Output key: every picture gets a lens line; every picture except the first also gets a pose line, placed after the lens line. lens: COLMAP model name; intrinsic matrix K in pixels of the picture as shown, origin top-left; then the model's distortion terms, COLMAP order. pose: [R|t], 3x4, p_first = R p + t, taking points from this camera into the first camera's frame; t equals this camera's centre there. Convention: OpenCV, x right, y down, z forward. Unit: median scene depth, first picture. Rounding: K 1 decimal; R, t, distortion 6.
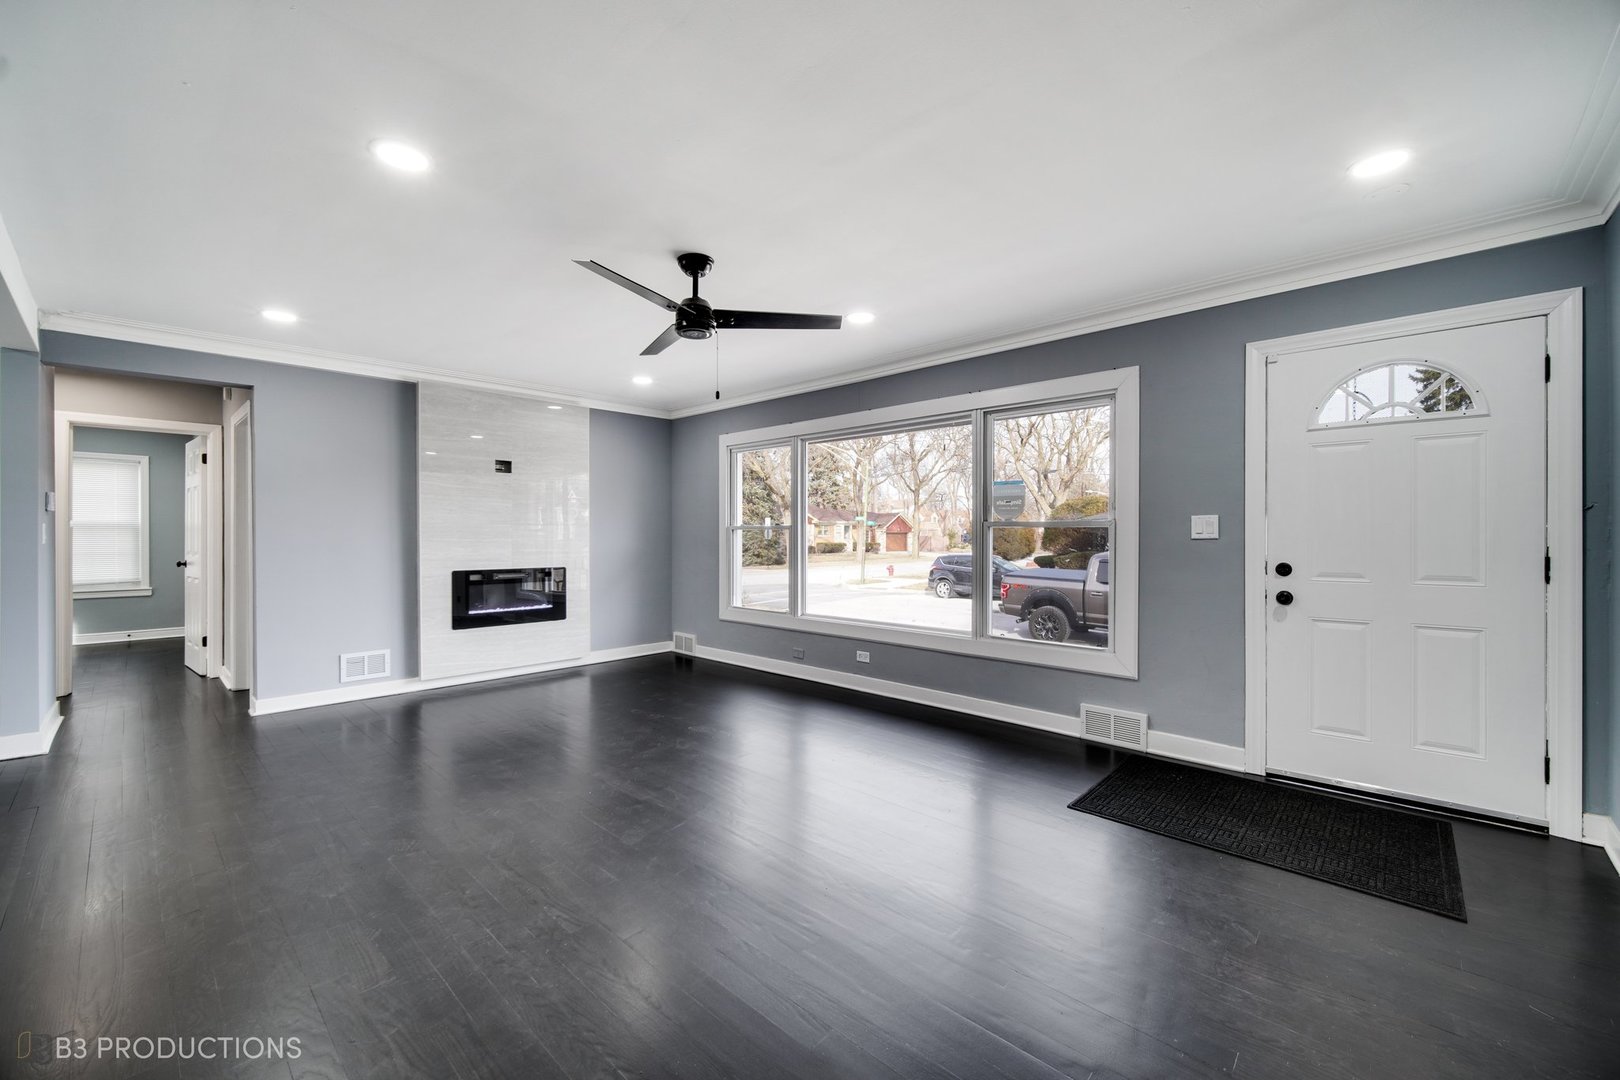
lens RADIAL K [[647.0, 0, 876.7], [0, 647.0, 537.3], [0, 0, 1]] dist [0.000289, -0.000001]
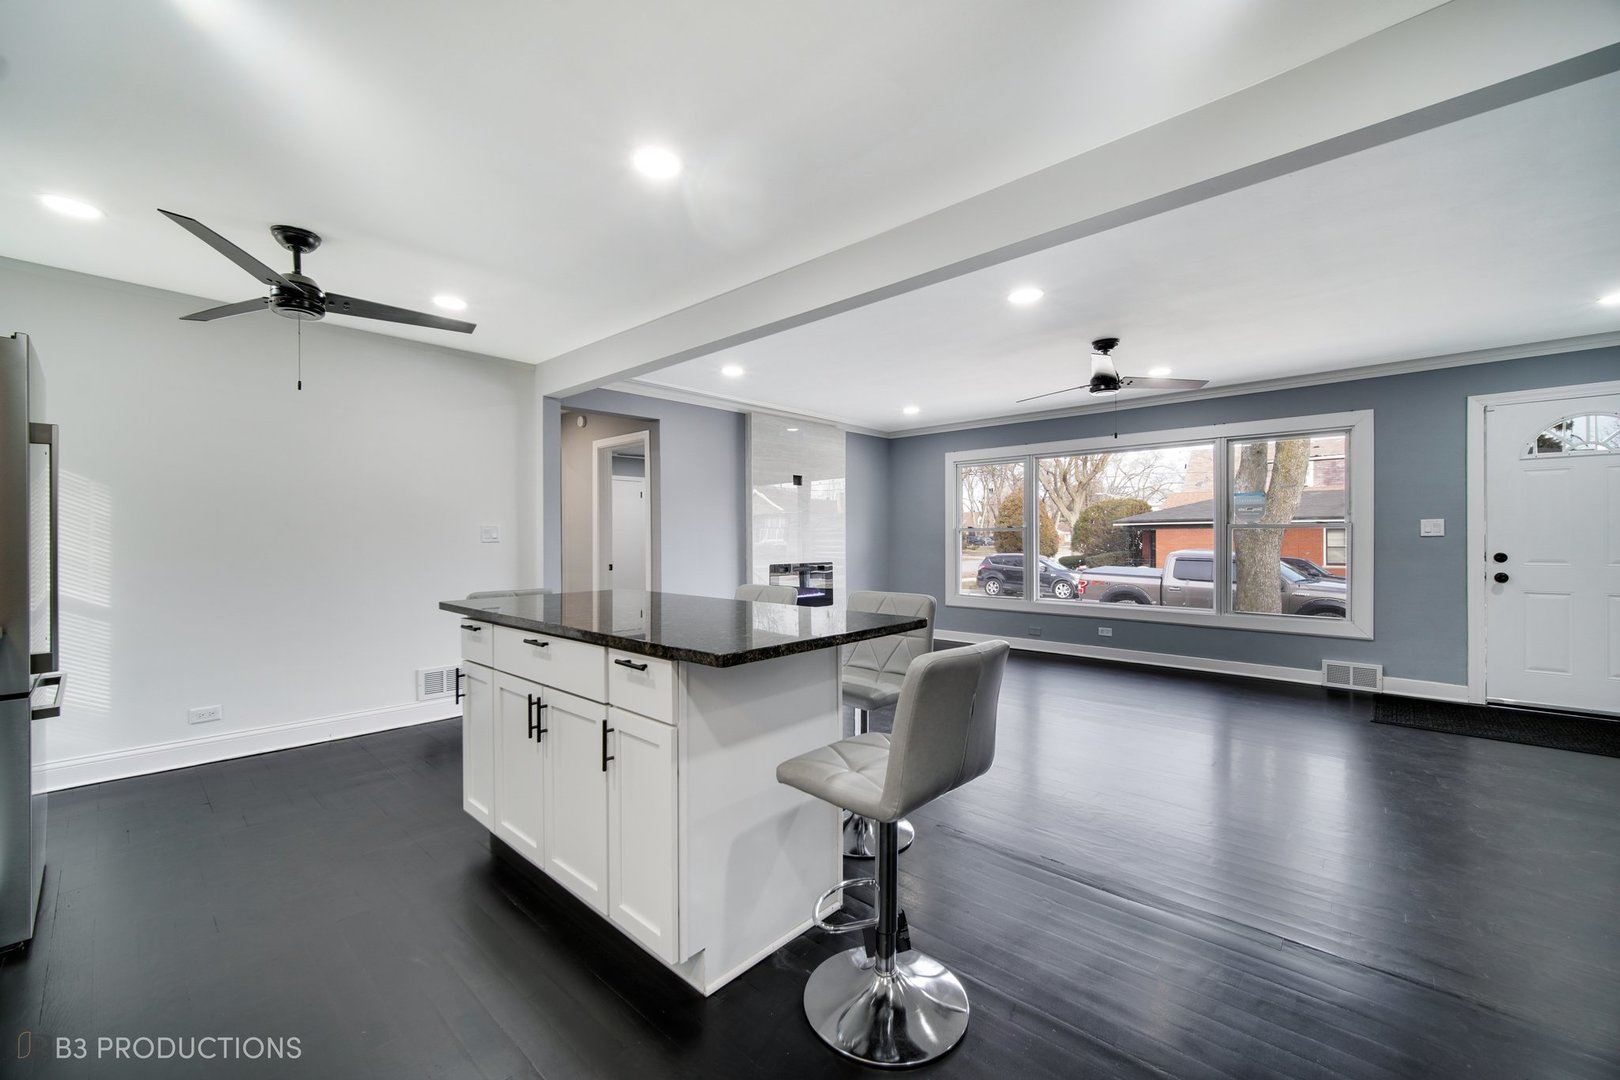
lens RADIAL K [[659.3, 0, 856.3], [0, 659.3, 538.0], [0, 0, 1]] dist [-0.000543, 0.000050]
pose [[0.999832, -0.003042, 0.018092, -0.596211], [0.003081, 0.999993, -0.002081, 0.004291], [-0.018085, 0.002137, 0.999834, -0.306706]]
